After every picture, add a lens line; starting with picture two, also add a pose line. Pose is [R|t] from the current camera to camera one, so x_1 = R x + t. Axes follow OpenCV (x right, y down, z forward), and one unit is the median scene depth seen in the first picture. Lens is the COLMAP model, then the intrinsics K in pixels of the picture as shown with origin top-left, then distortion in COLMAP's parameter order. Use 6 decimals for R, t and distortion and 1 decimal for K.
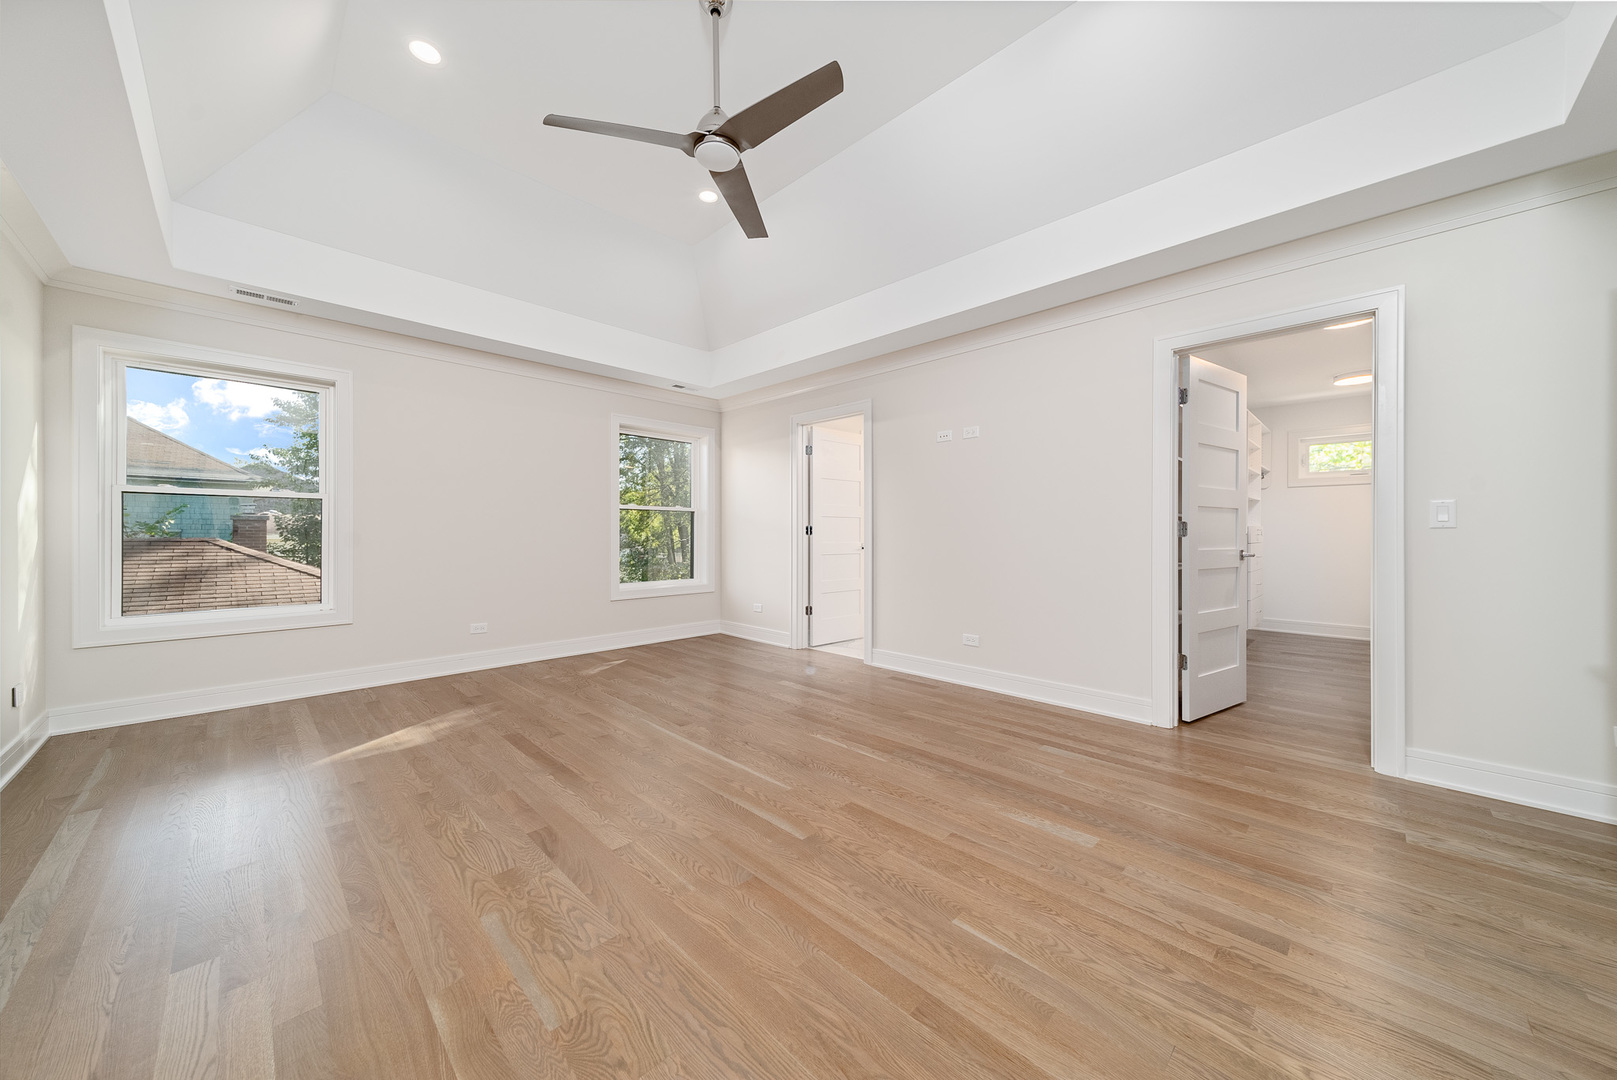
lens RADIAL K [[562.3, 0, 802.4], [0, 562.3, 537.6], [0, 0, 1]] dist [0.002684, 0.000339]
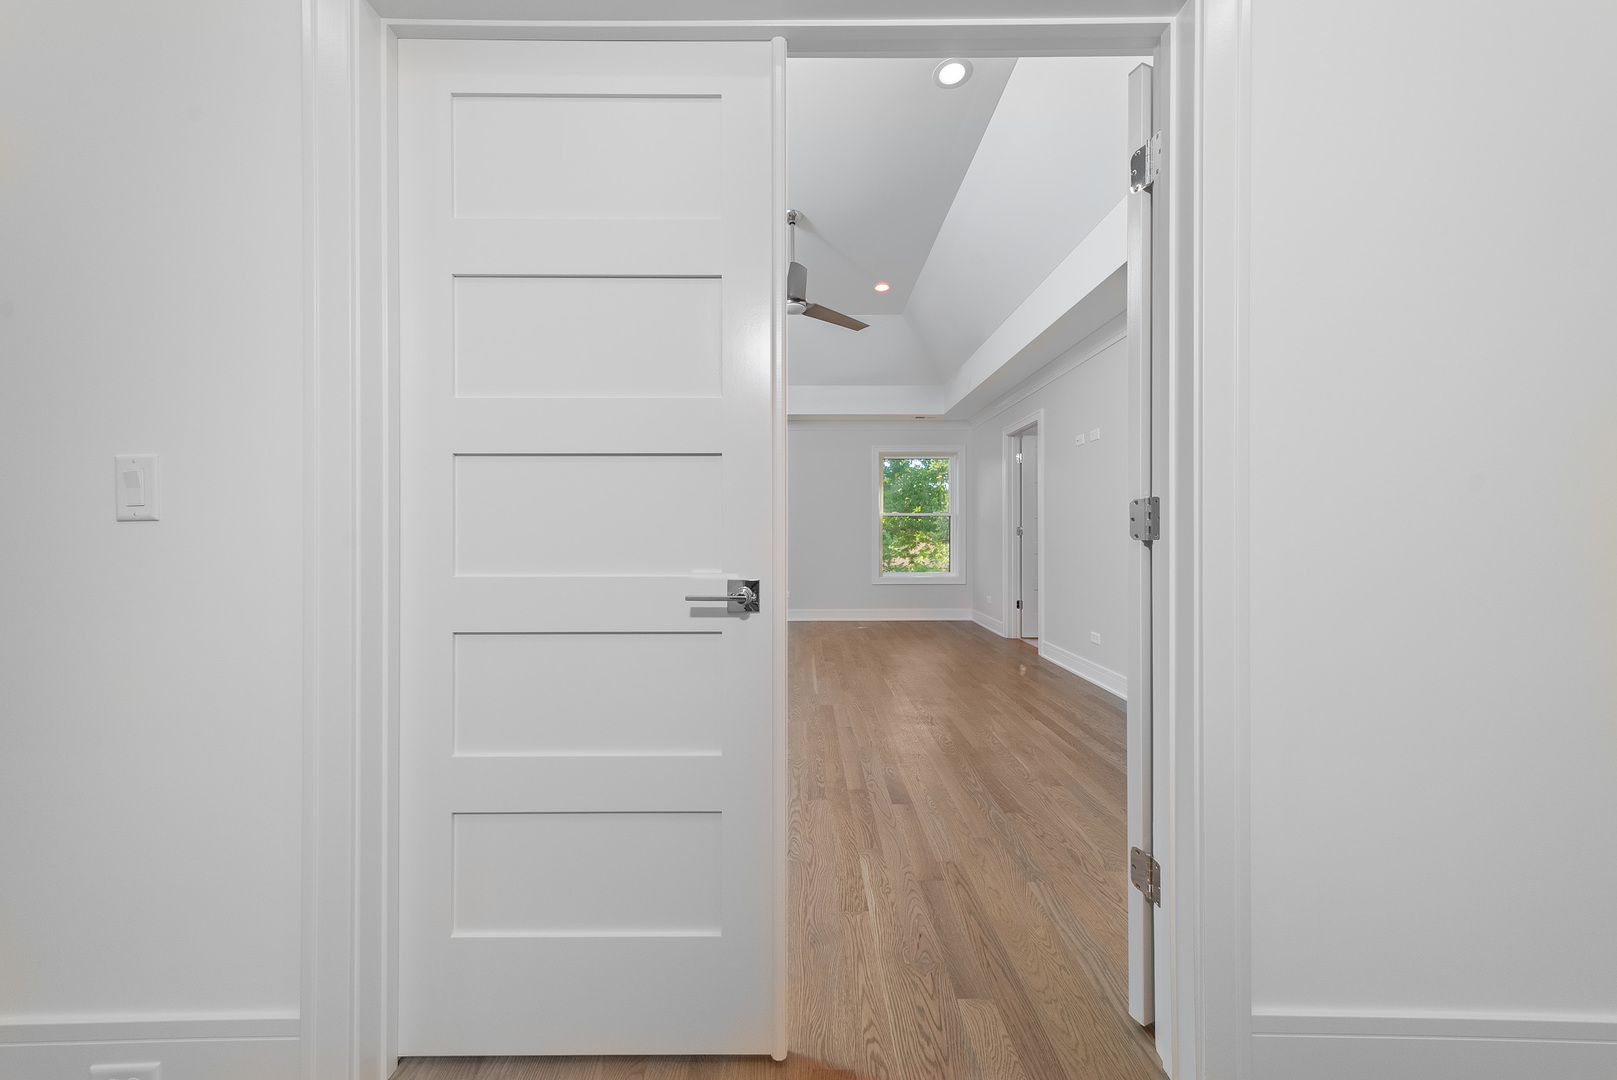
lens RADIAL K [[562.3, 0, 809.9], [0, 562.3, 536.8], [0, 0, 1]] dist [0.002684, 0.000339]
pose [[0.721768, -0.001020, -0.692134, 1.703854], [0.001048, 0.999999, -0.000381, -0.006314], [0.692134, -0.000450, 0.721769, -0.282619]]
